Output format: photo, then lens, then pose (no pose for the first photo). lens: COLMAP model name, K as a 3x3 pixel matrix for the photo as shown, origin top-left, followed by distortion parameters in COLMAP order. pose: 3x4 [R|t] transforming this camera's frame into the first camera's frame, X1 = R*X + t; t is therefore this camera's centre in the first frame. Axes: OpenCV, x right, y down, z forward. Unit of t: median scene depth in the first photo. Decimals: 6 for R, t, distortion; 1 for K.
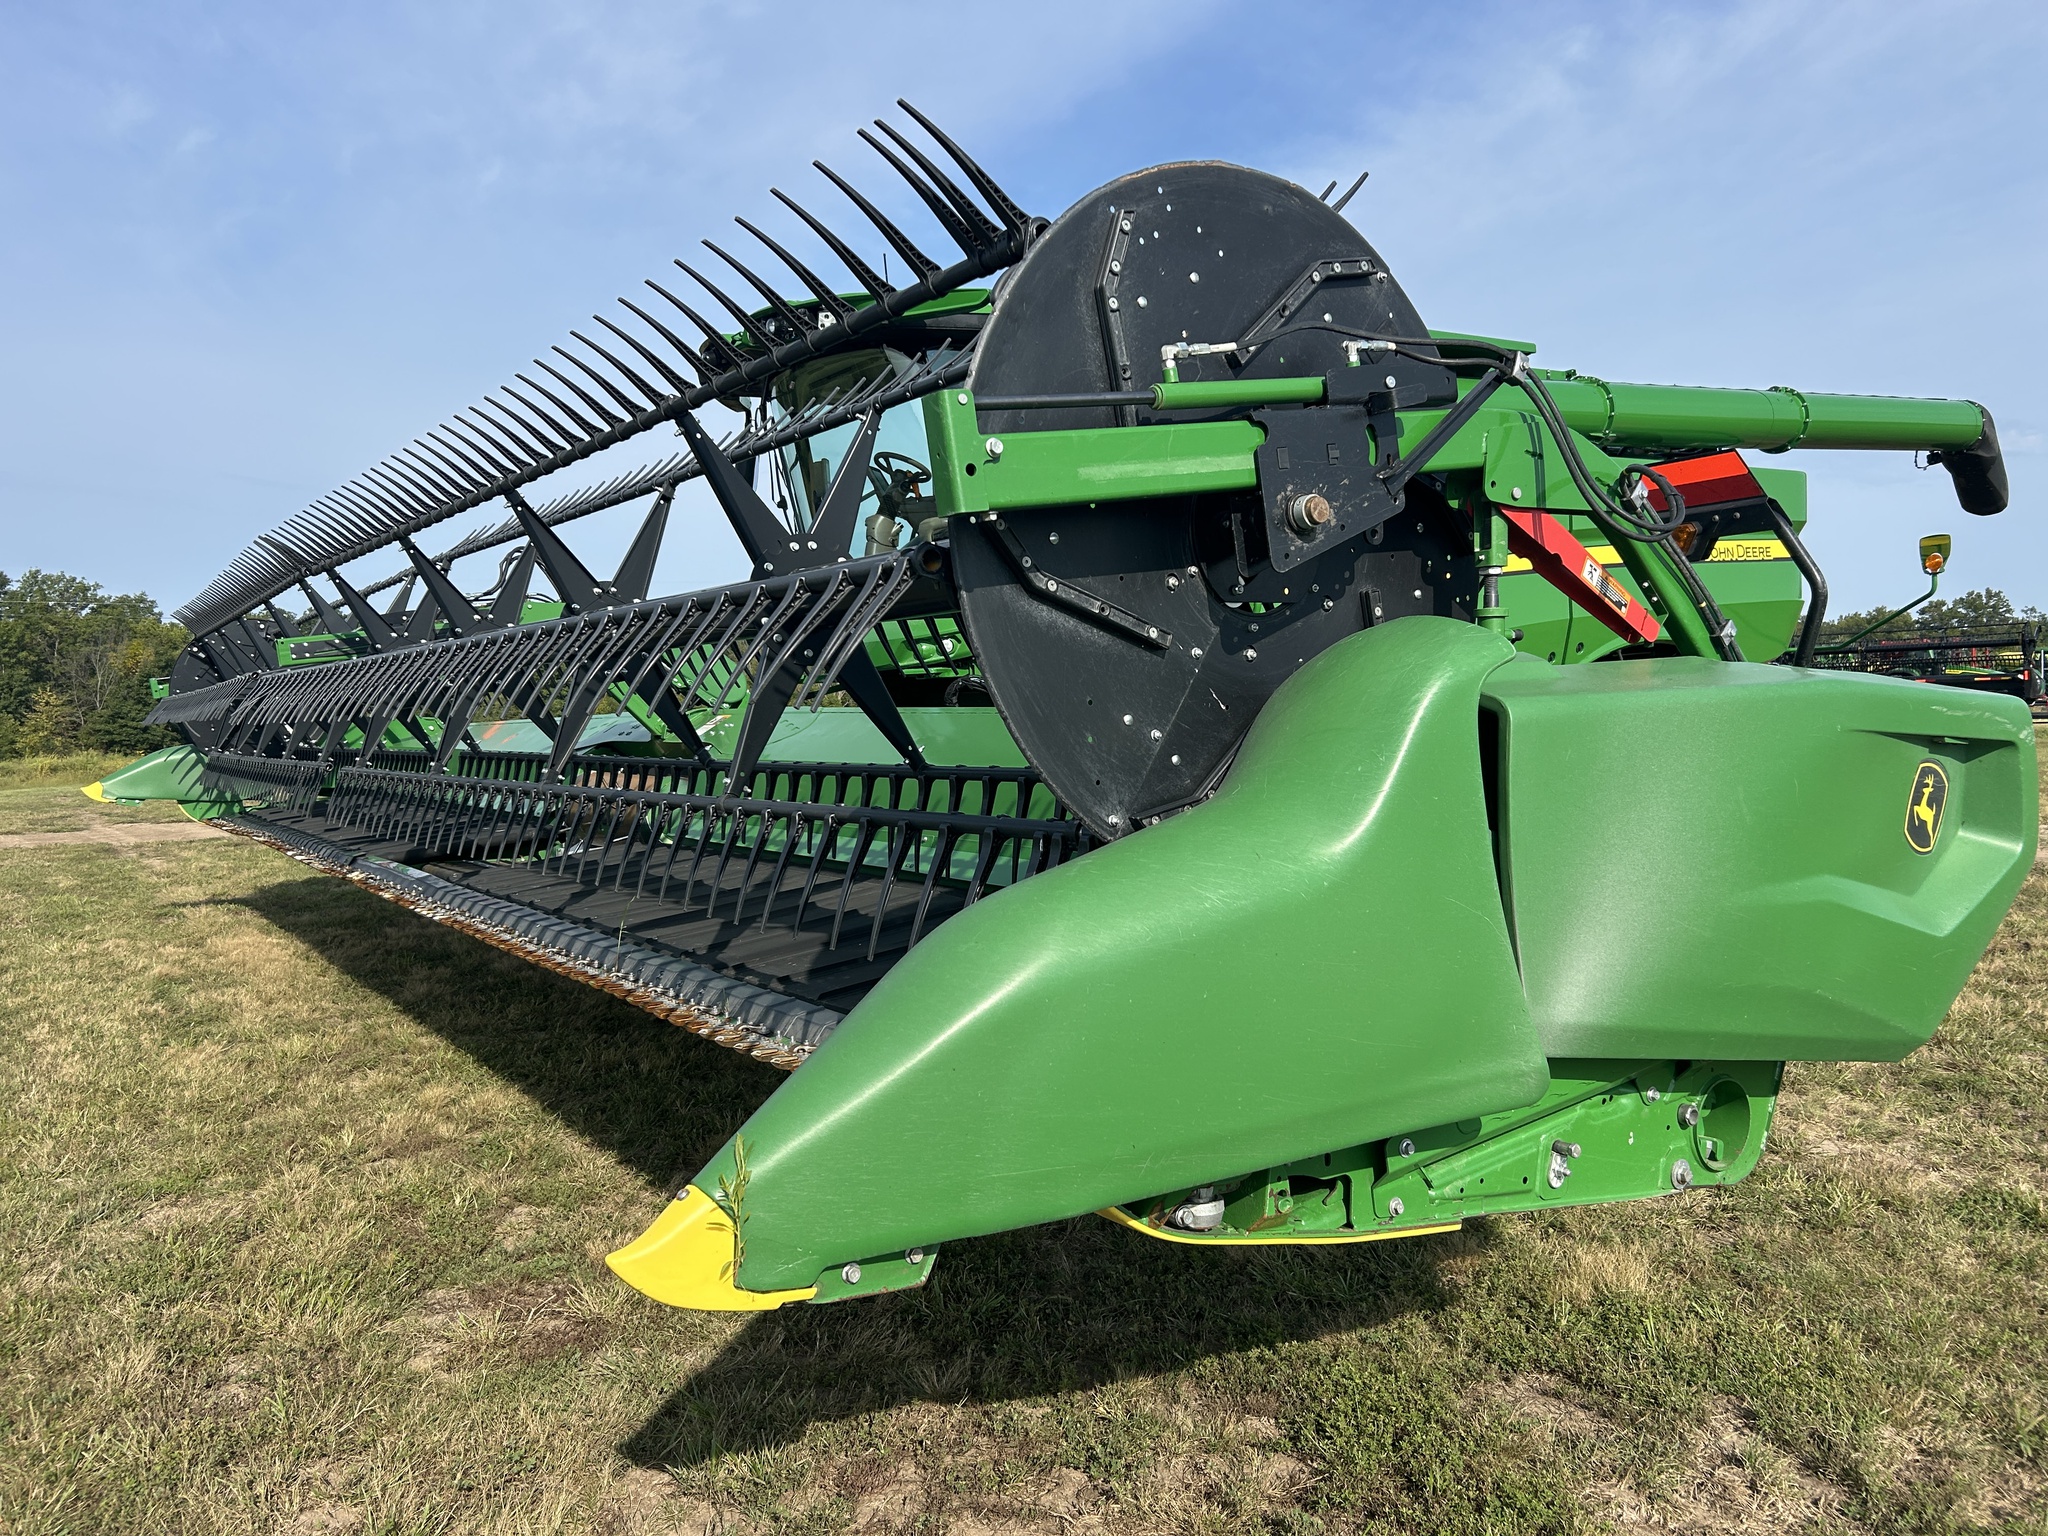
lens RADIAL K [[1533.9, 0, 1033.2], [0, 1533.9, 764.4], [0, 0, 1]] dist [0.043410, -0.040356]
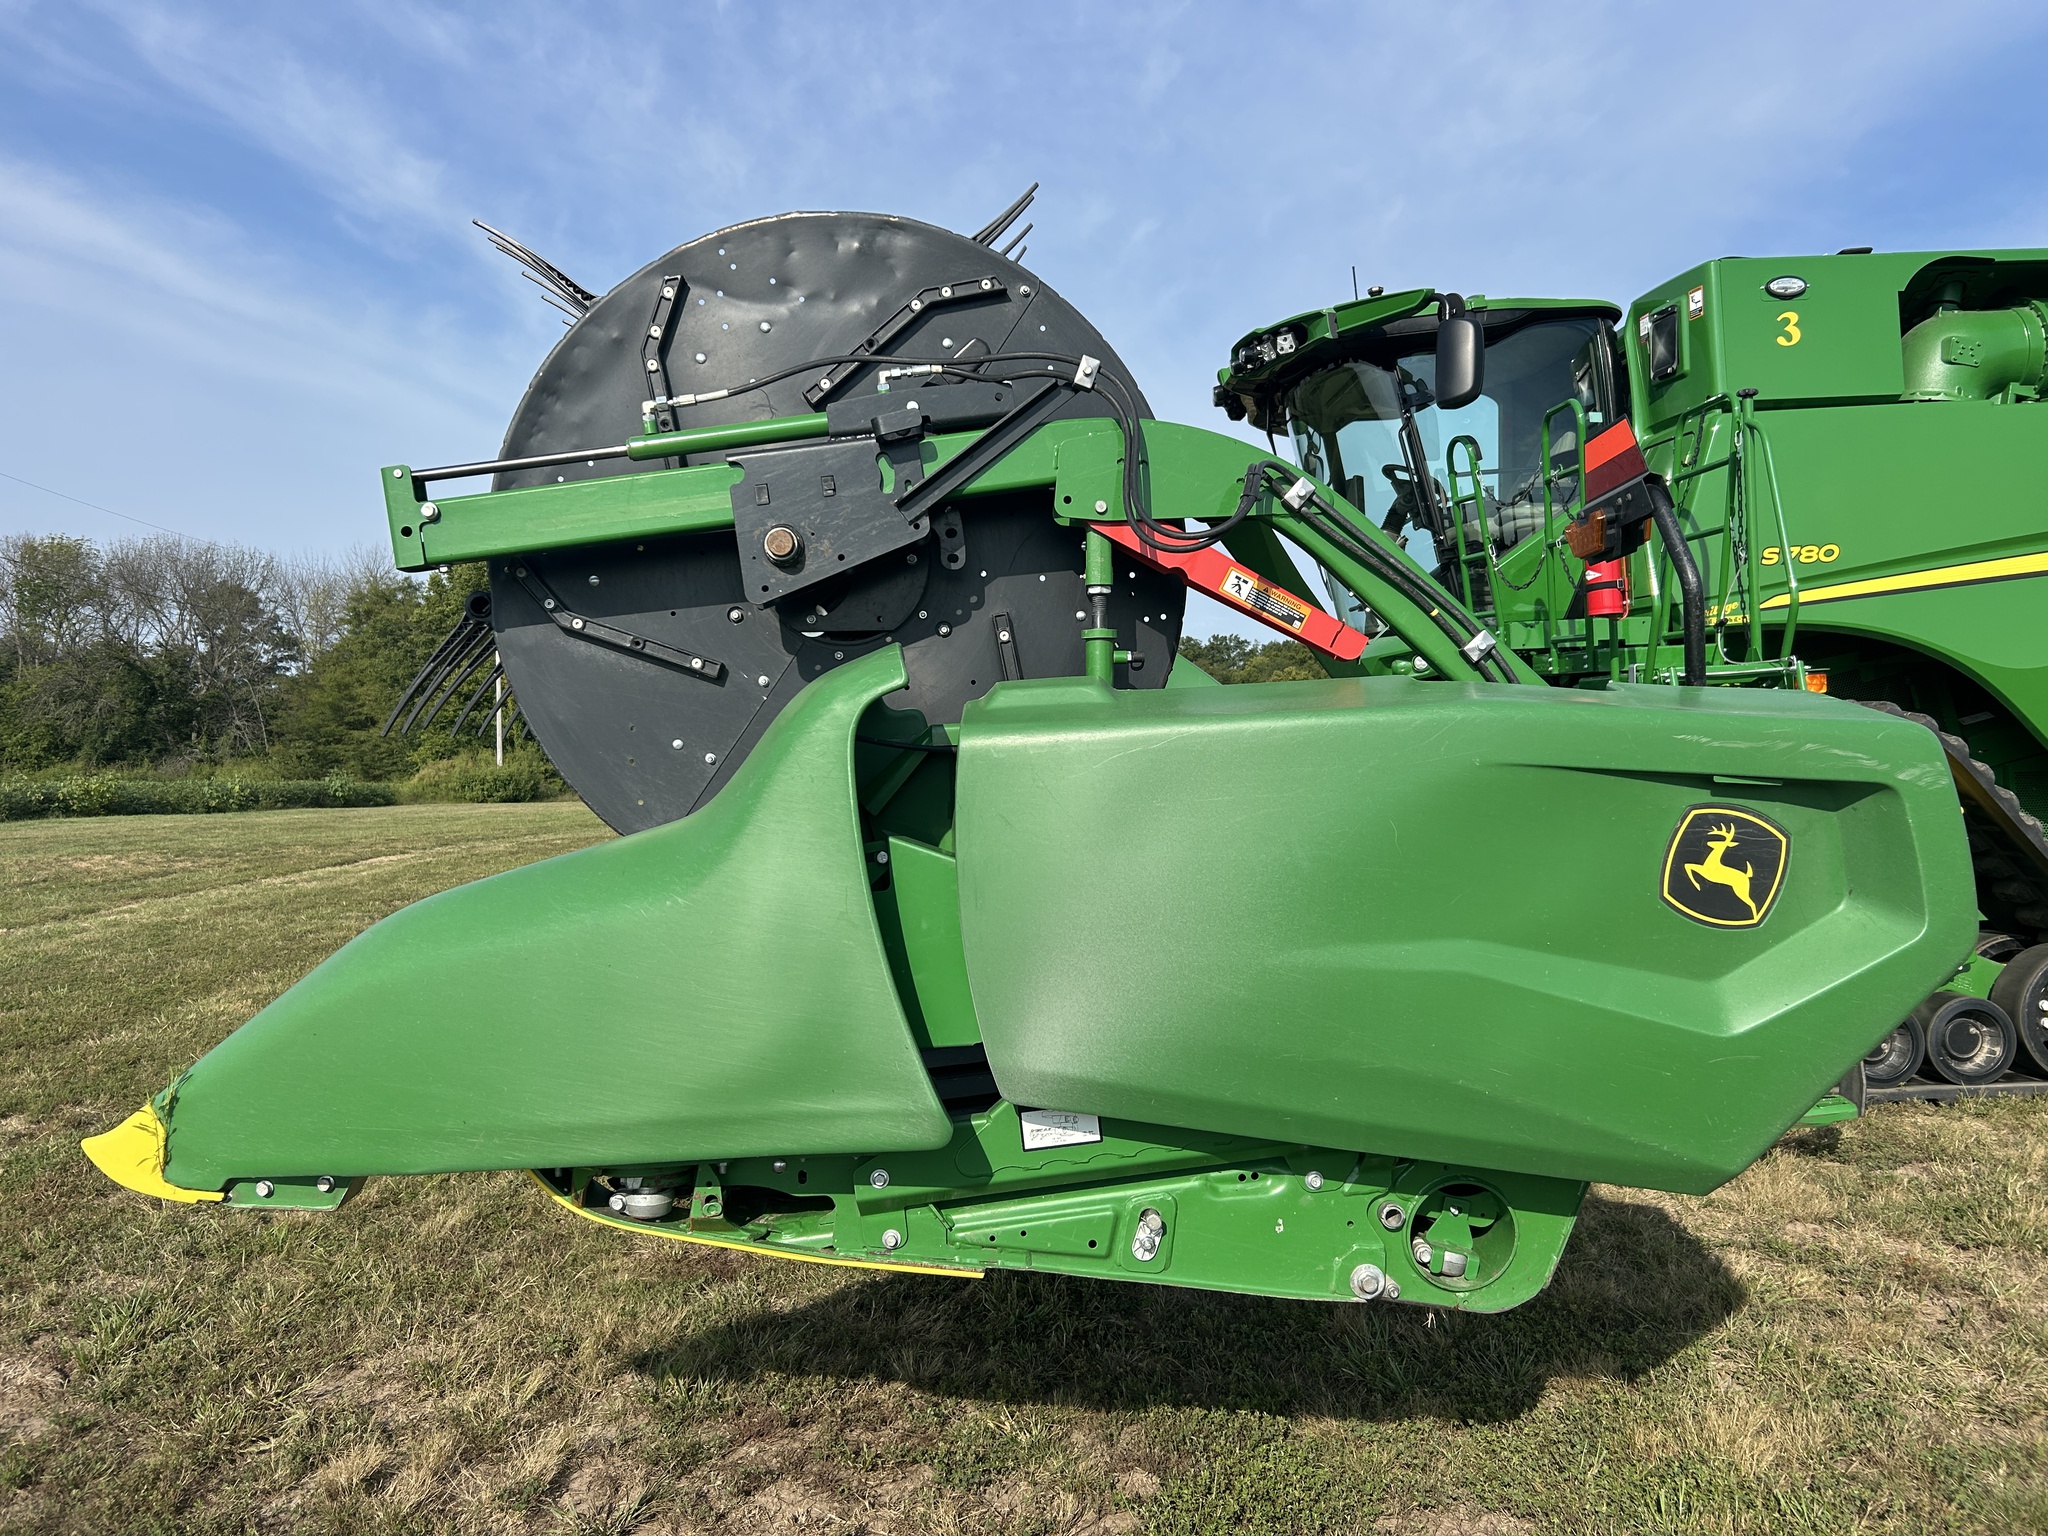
lens RADIAL K [[1533.9, 0, 1029.8], [0, 1533.9, 764.0], [0, 0, 1]] dist [0.043410, -0.040356]
pose [[0.854467, 0.015456, -0.519275, 0.777548], [-0.022255, 0.999729, -0.006864, -0.012171], [0.519028, 0.017422, 0.854579, 0.187110]]
